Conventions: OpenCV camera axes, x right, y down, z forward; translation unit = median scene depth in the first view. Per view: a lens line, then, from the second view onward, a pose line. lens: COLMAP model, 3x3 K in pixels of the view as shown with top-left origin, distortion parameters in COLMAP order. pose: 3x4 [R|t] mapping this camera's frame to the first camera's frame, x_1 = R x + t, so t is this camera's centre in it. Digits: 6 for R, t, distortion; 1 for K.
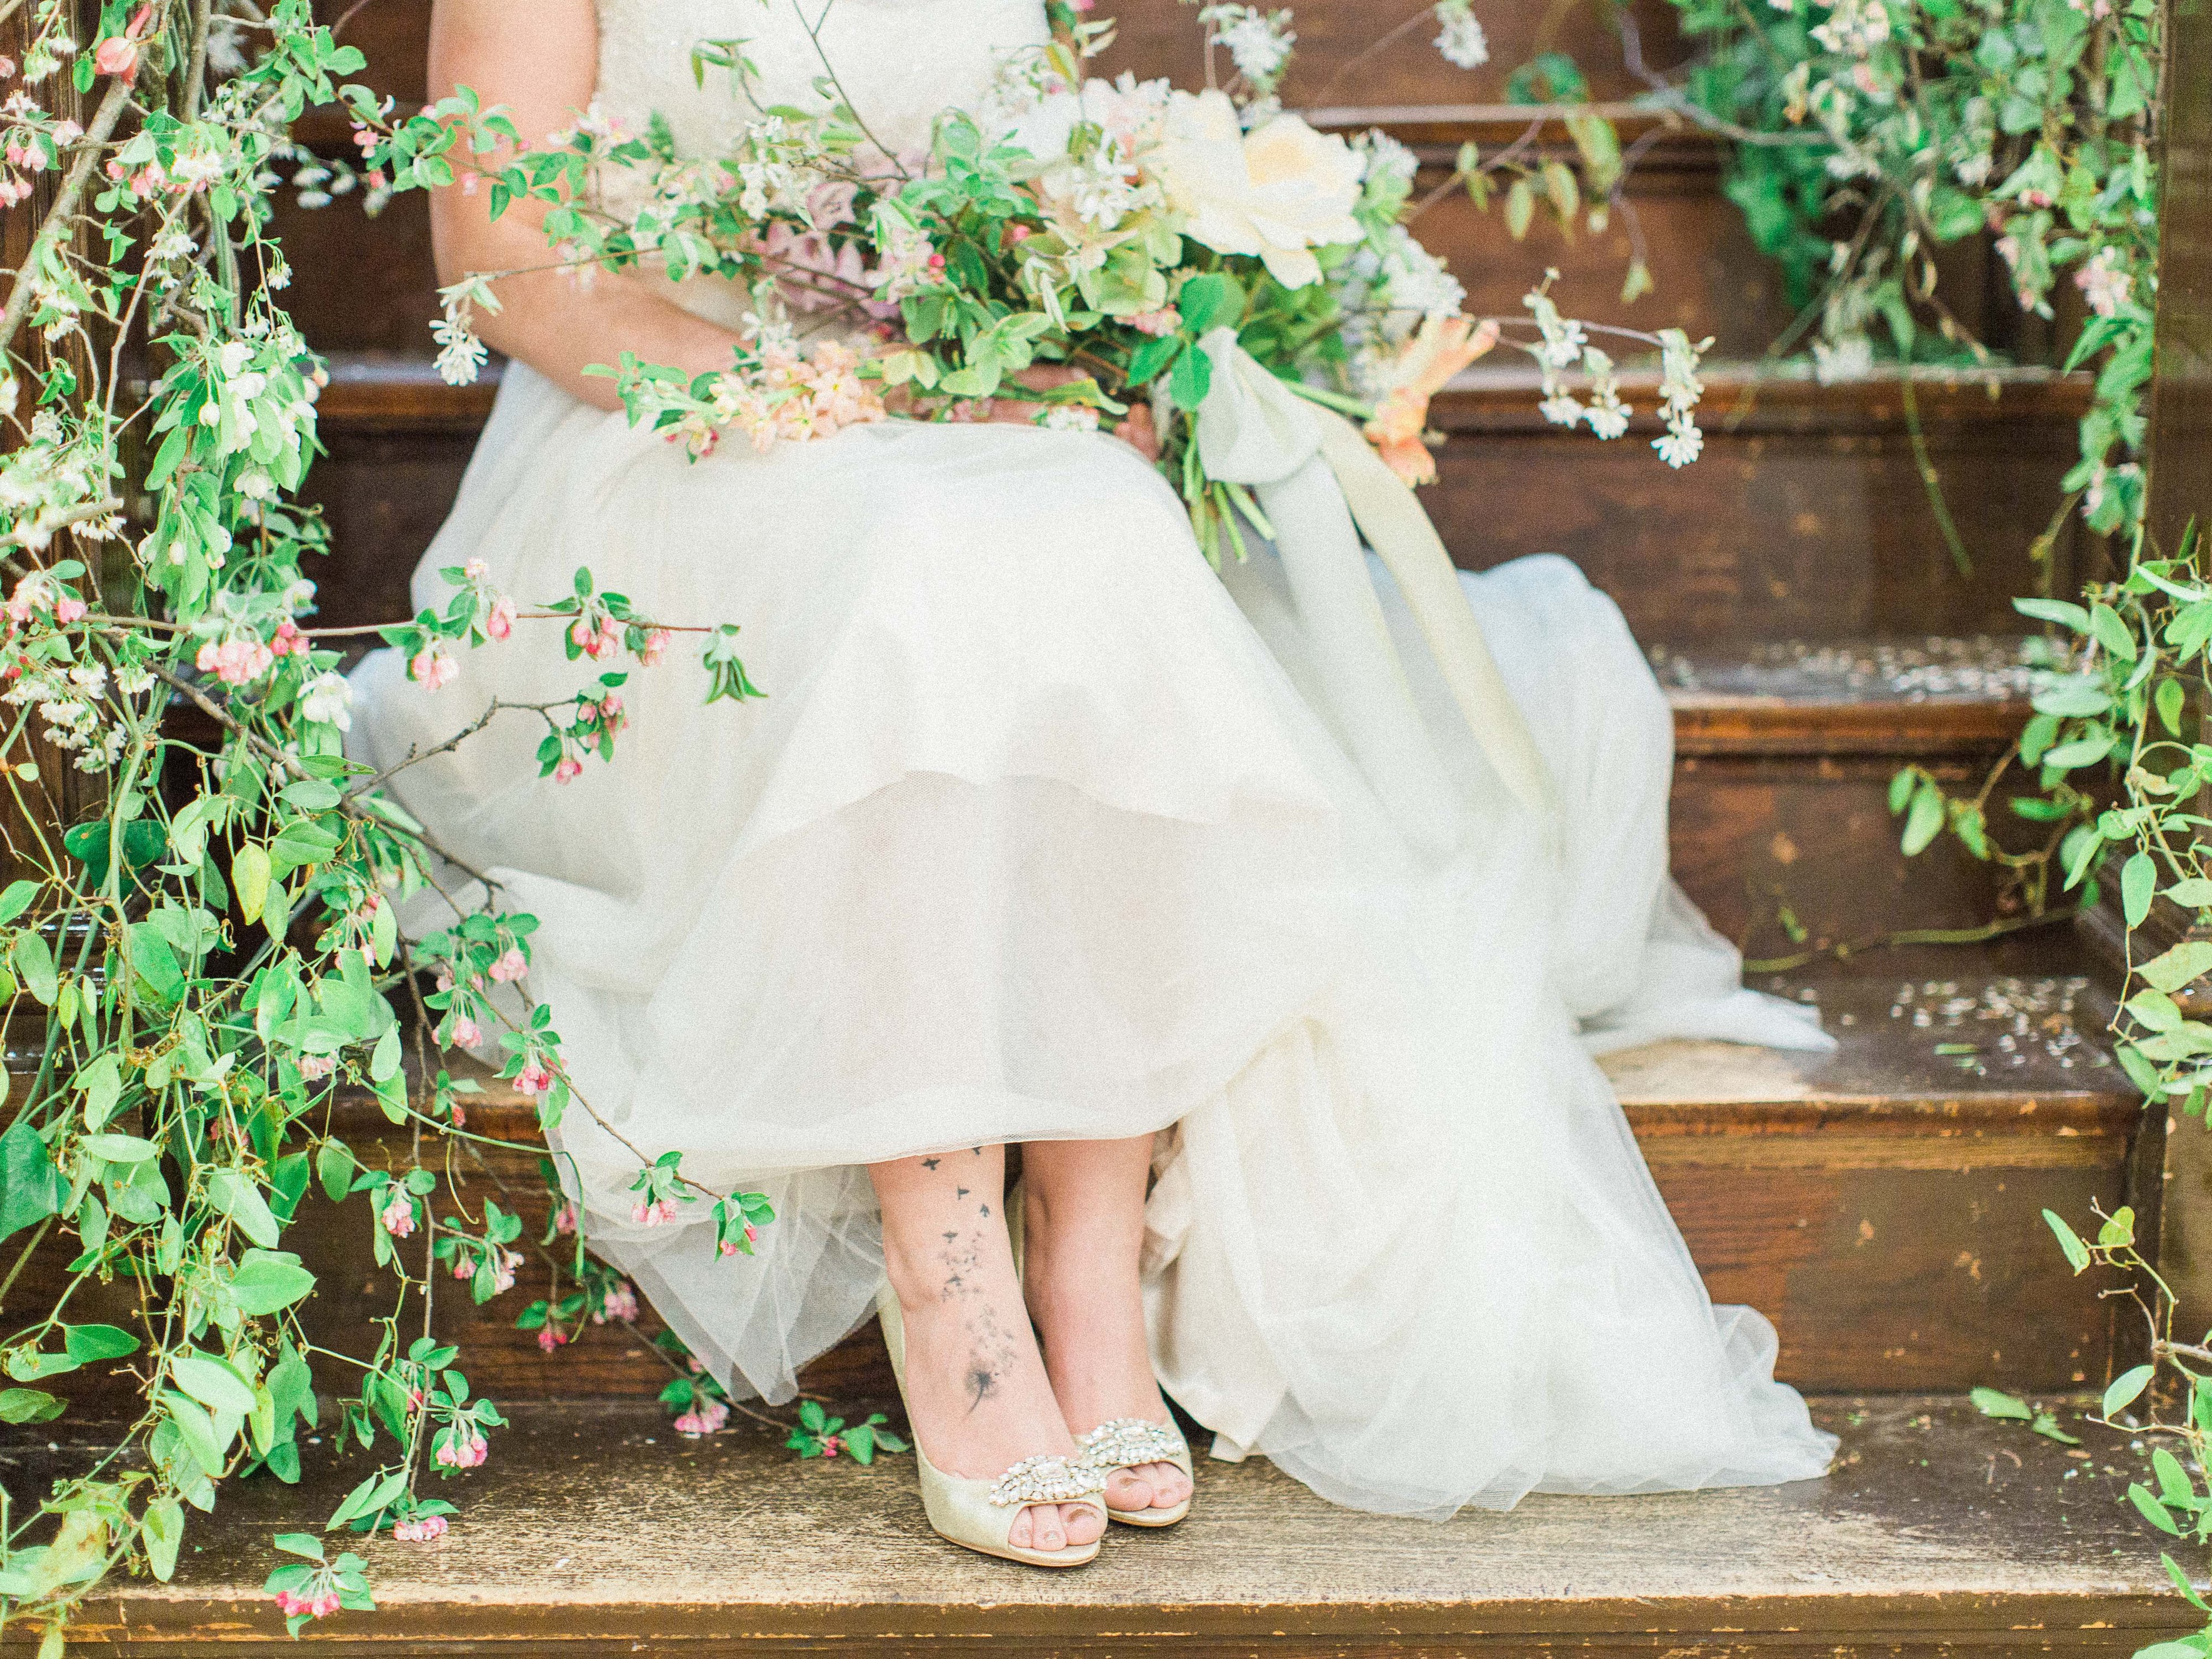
lens RADIAL K [[3097.4, 0, 1068.0], [0, 3097.4, 828.9], [0, 0, 1]] dist [0.018273, -0.132743]
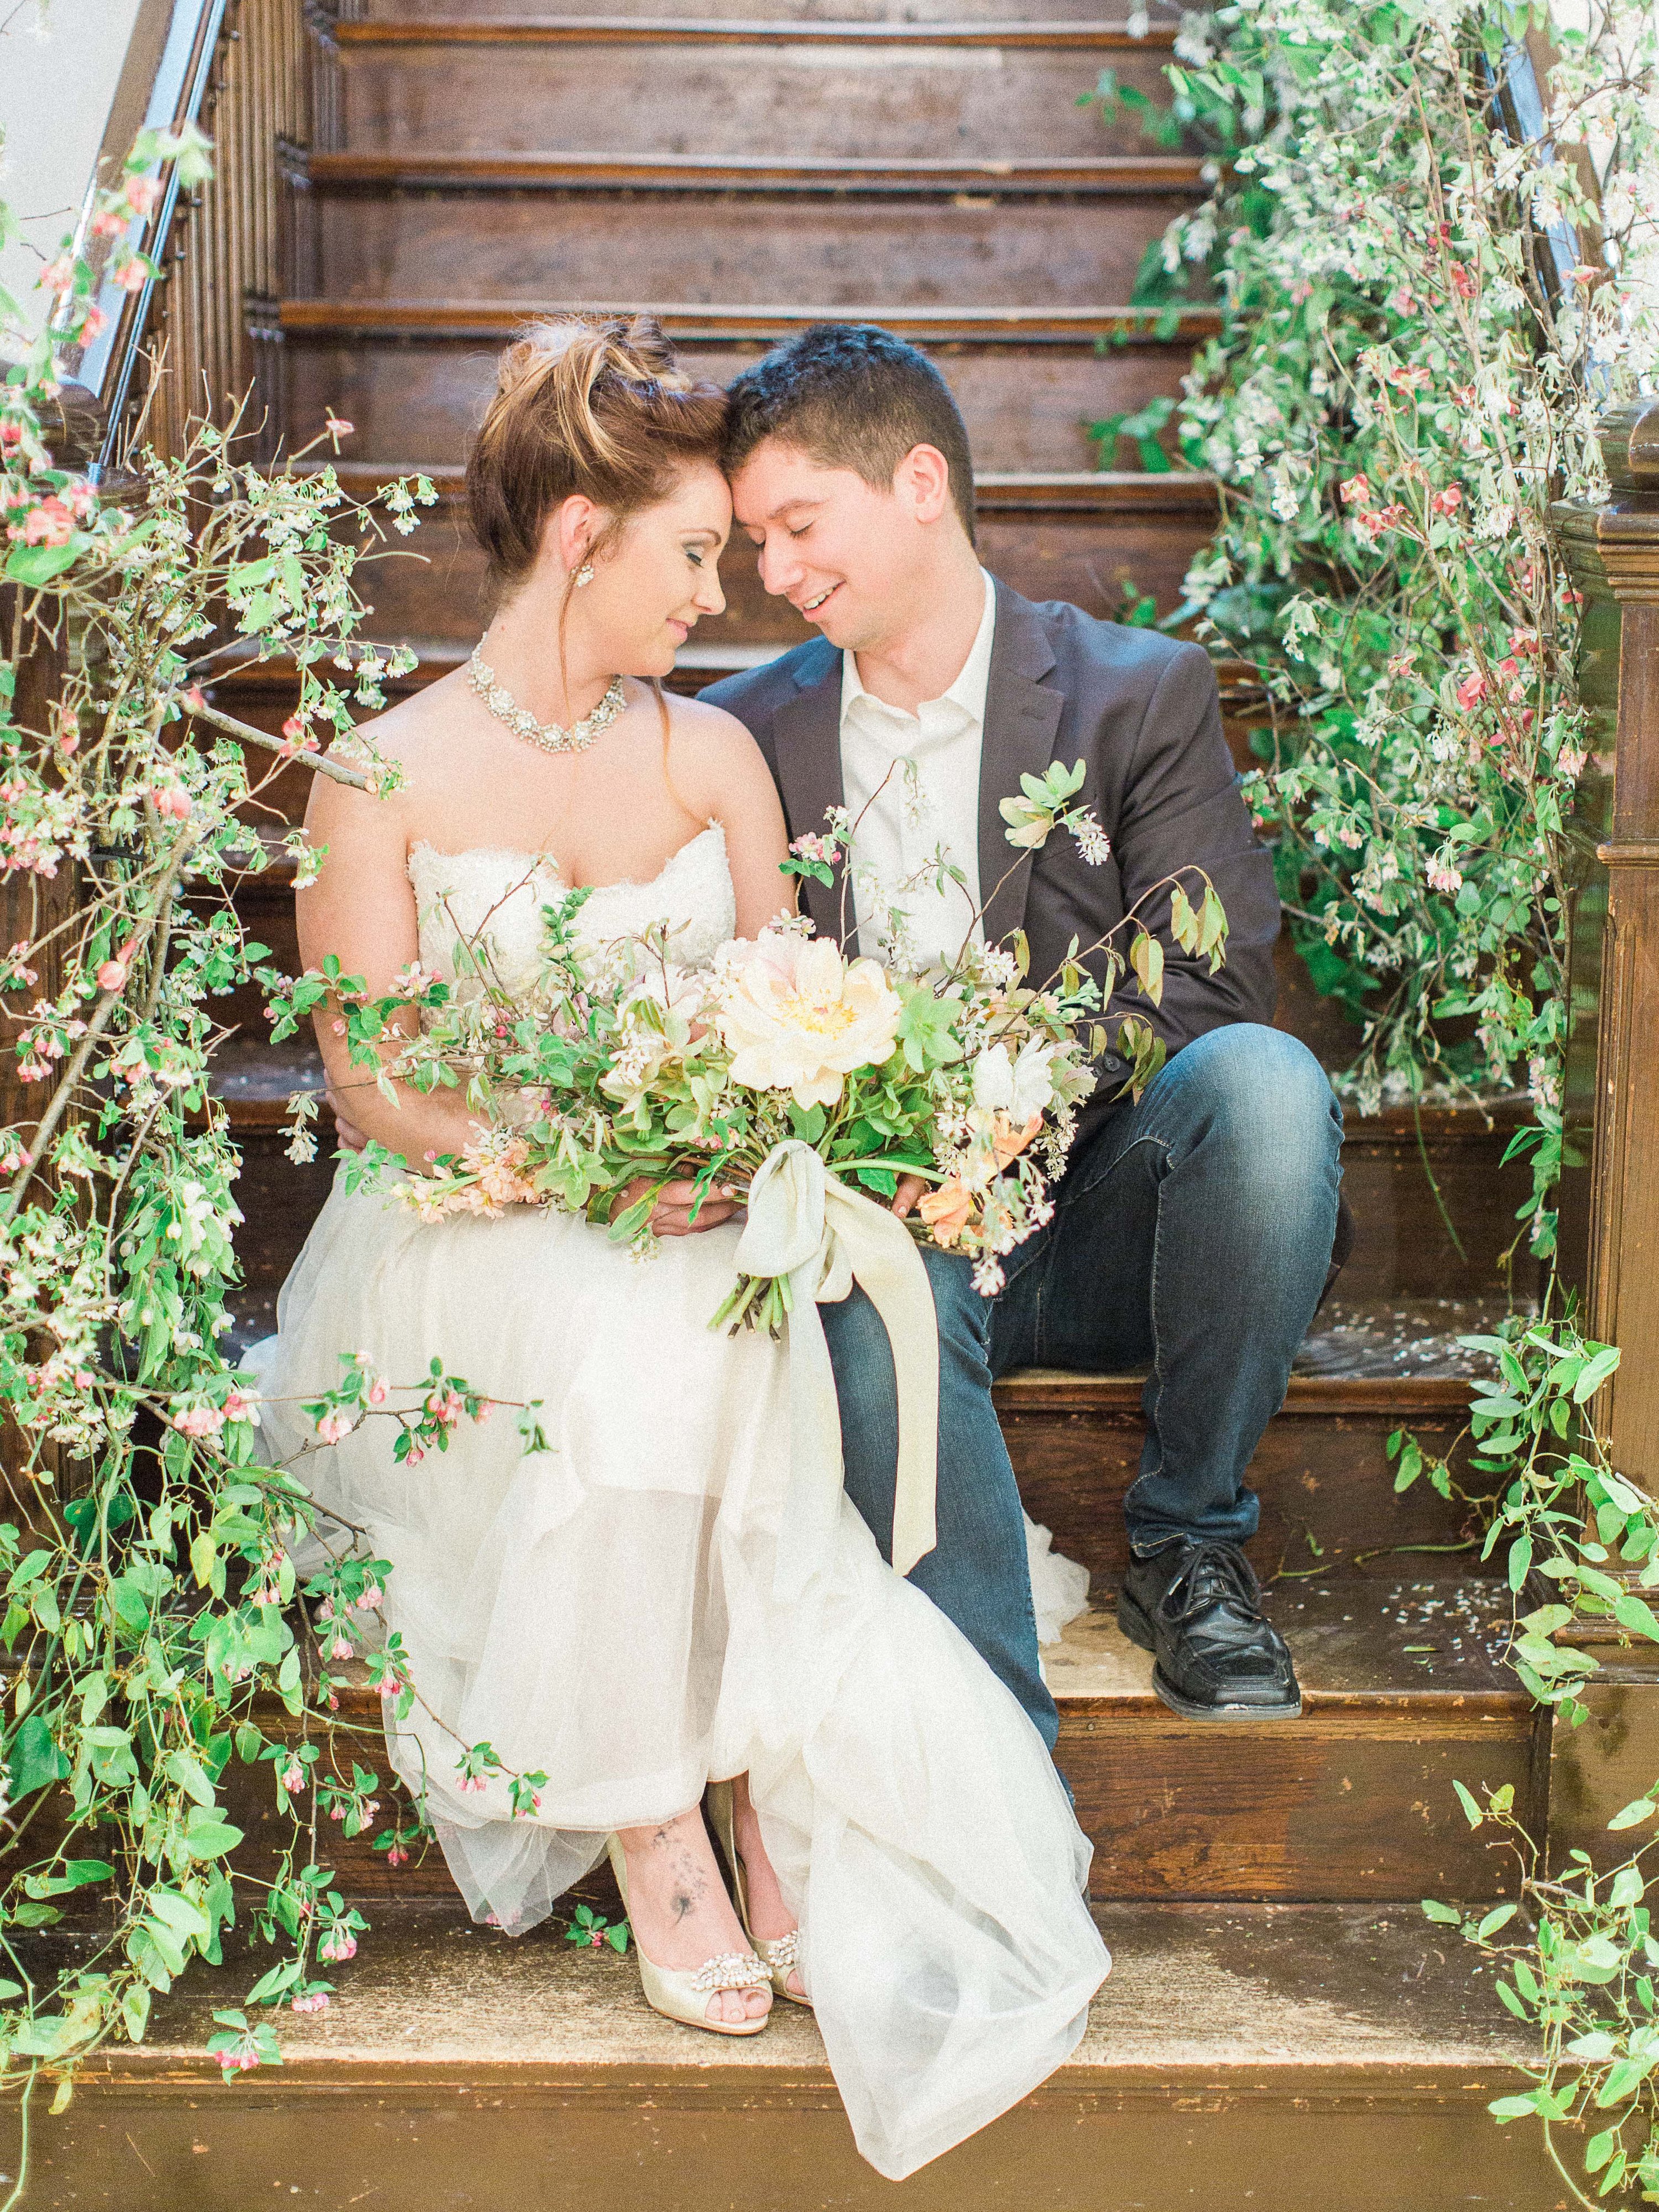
lens RADIAL K [[3099.2, 0, 829.5], [0, 3099.2, 1106.0], [0, 0, 1]] dist [-0.021816, -0.009538]
pose [[0.999937, 0.011109, 0.001456, 0.023842], [-0.011095, 0.999895, -0.009360, -0.176208], [-0.001559, 0.009343, 0.999955, -0.427826]]
